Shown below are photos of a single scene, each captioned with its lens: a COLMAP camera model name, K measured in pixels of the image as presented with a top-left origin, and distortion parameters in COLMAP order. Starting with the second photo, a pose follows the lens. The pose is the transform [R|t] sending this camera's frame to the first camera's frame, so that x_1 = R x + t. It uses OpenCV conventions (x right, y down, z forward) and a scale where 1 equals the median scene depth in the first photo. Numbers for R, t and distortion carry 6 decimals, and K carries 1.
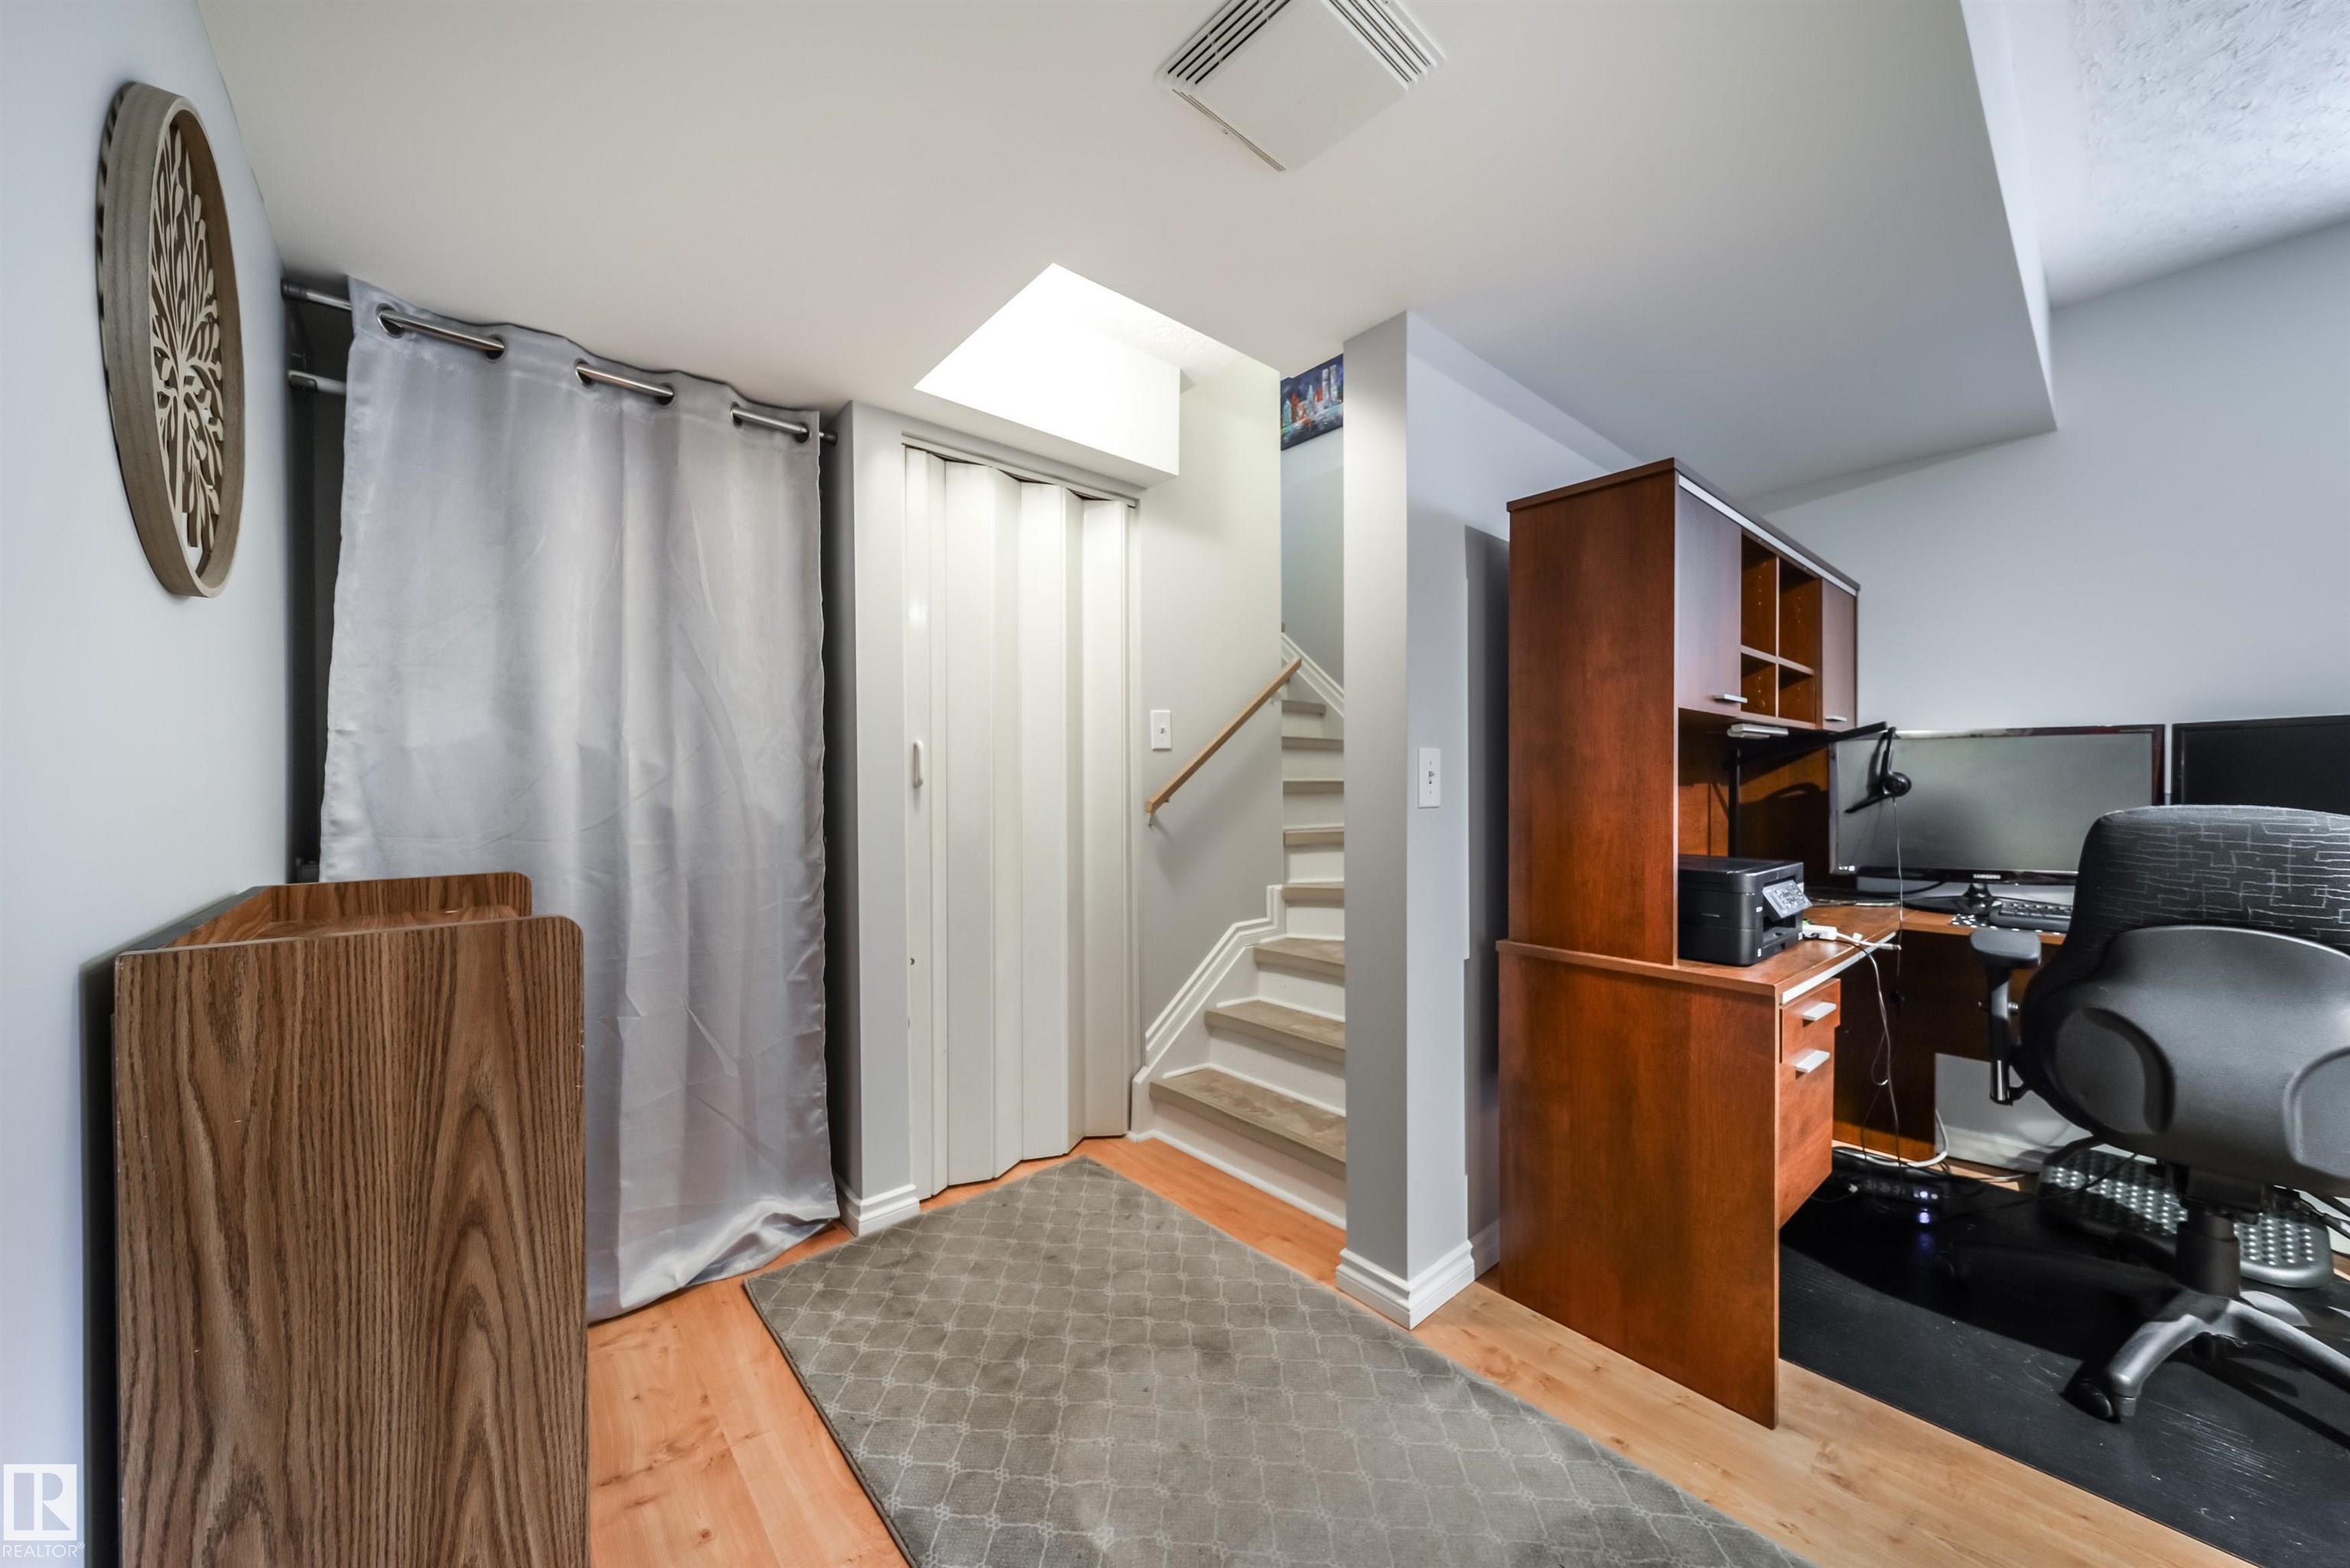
lens RADIAL K [[830.0, 0, 1179.1], [0, 830.0, 787.6], [0, 0, 1]] dist [0.003361, -0.001335]
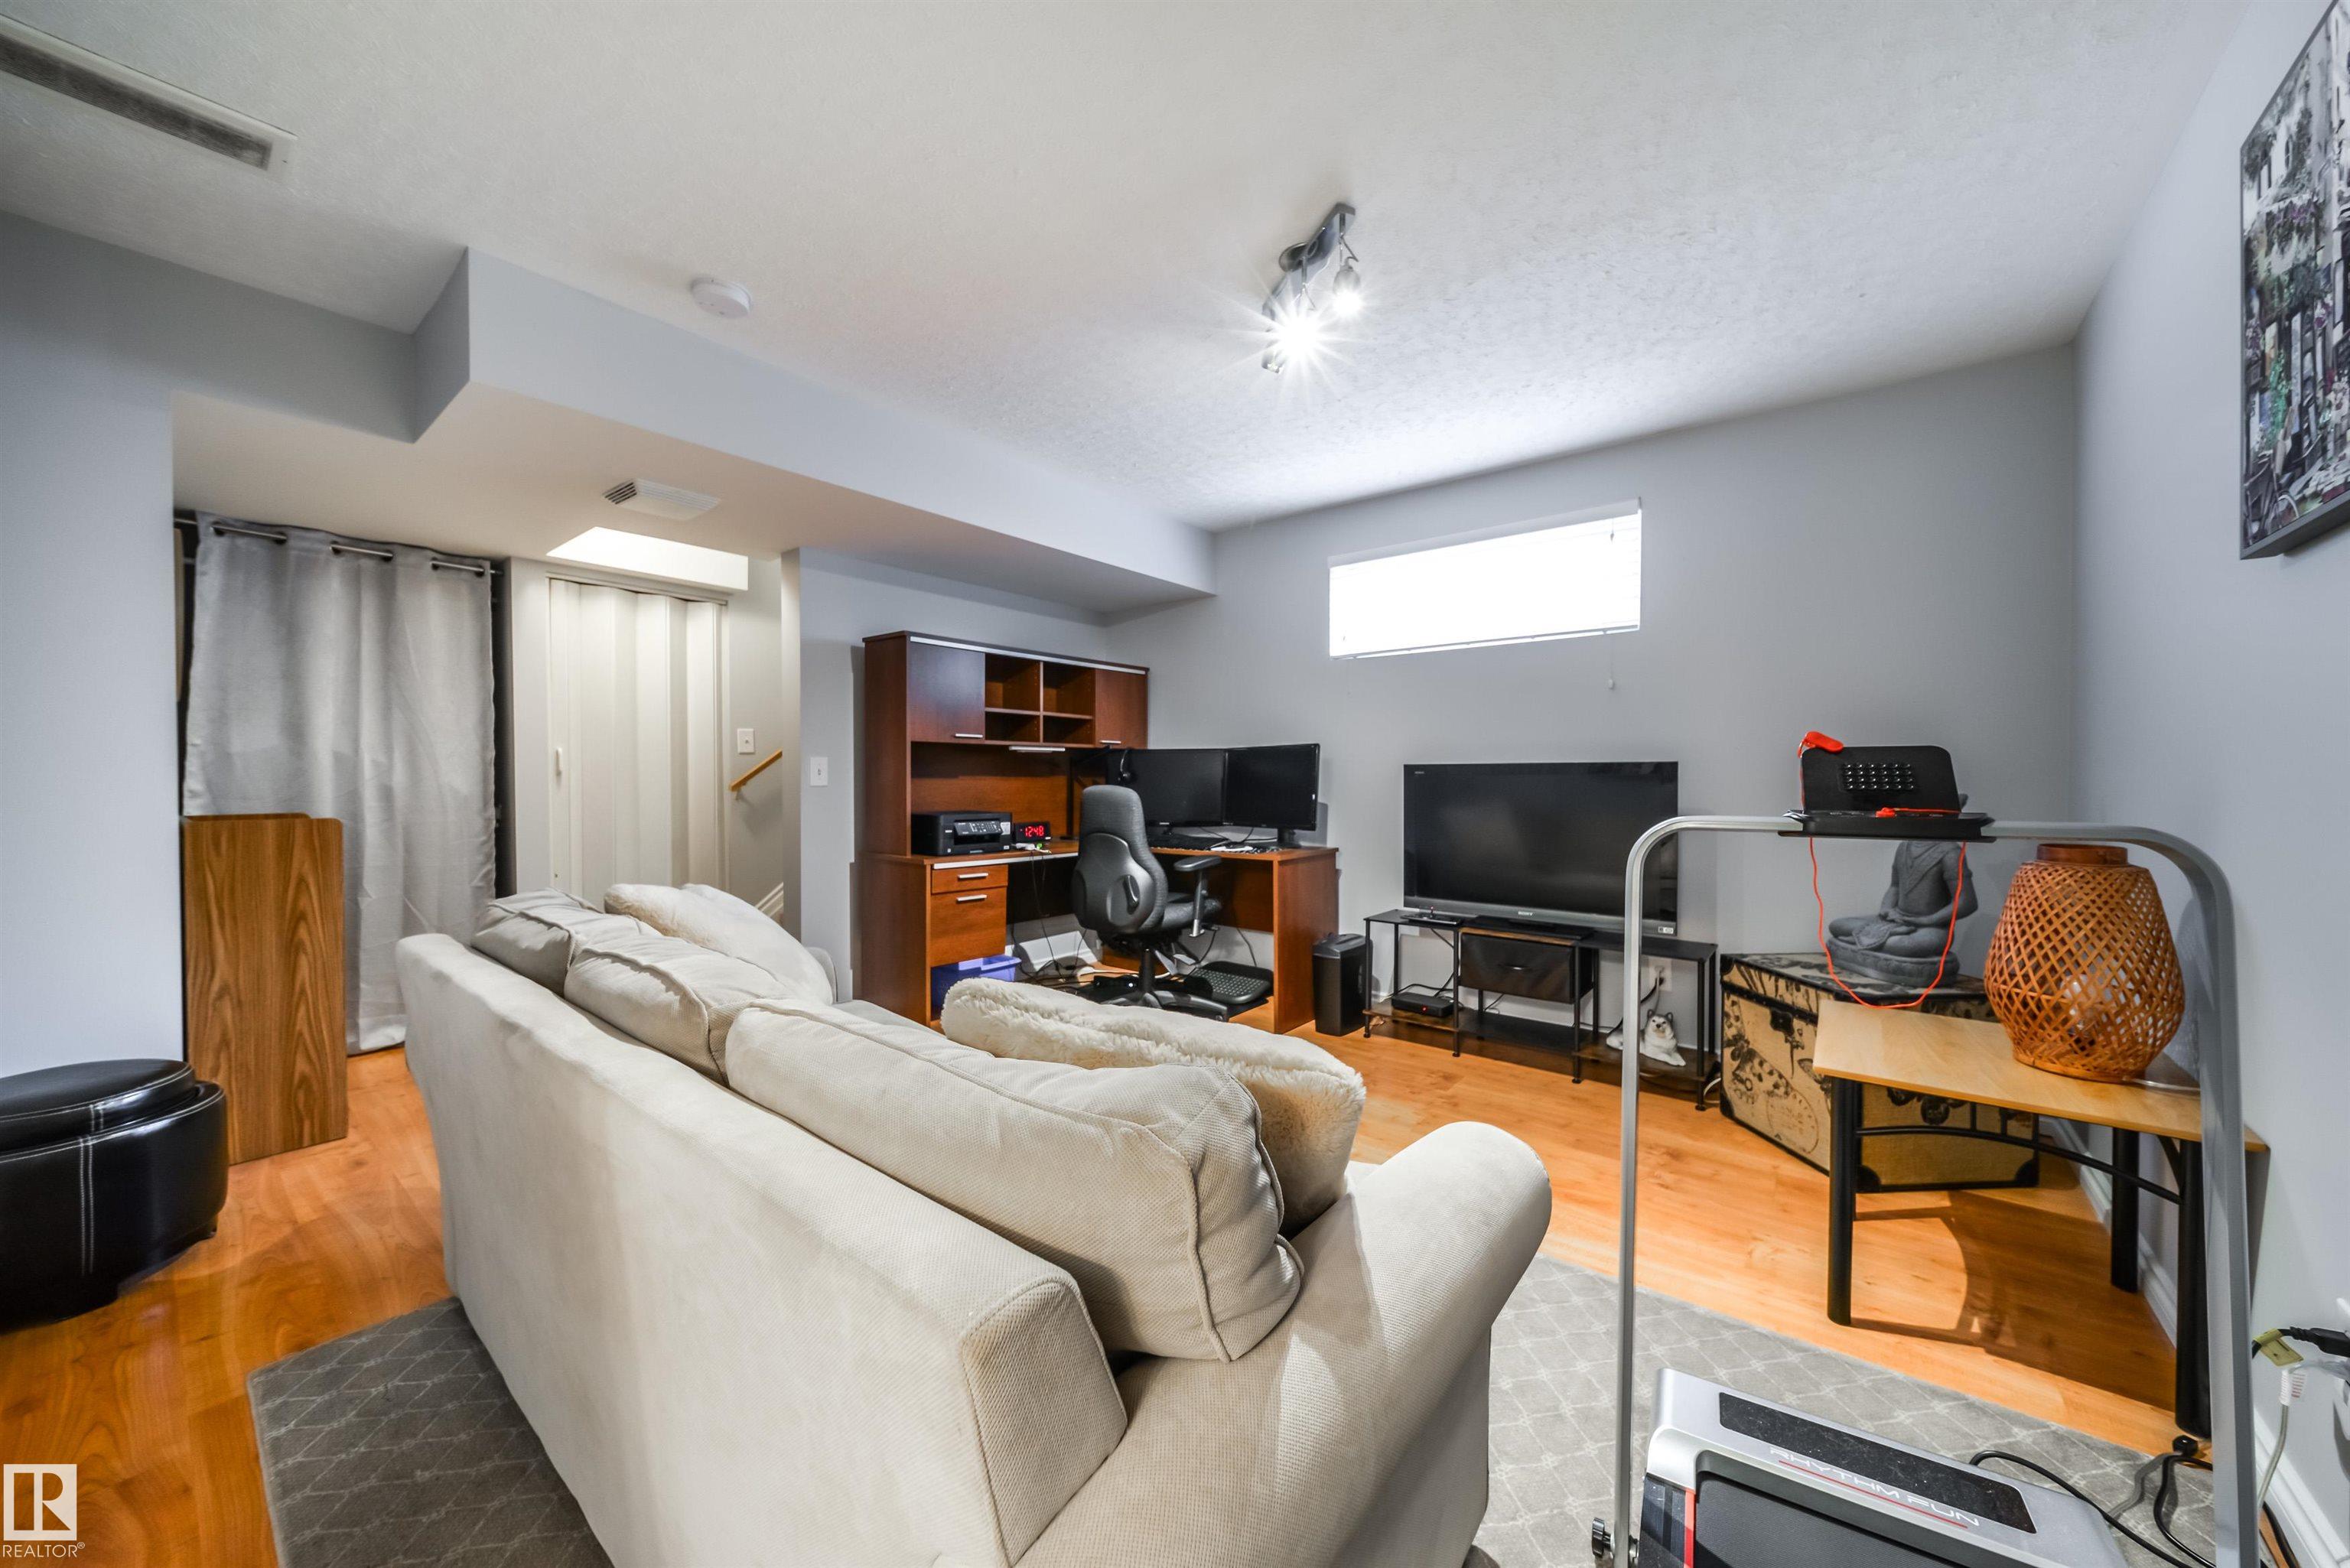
lens RADIAL K [[830.0, 0, 1175.7], [0, 830.0, 787.5], [0, 0, 1]] dist [0.003361, -0.001335]
pose [[0.983549, 0.003407, 0.180607, 0.788636], [-0.004975, 0.999954, 0.008228, 0.005534], [-0.180571, -0.008992, 0.983521, -1.160784]]
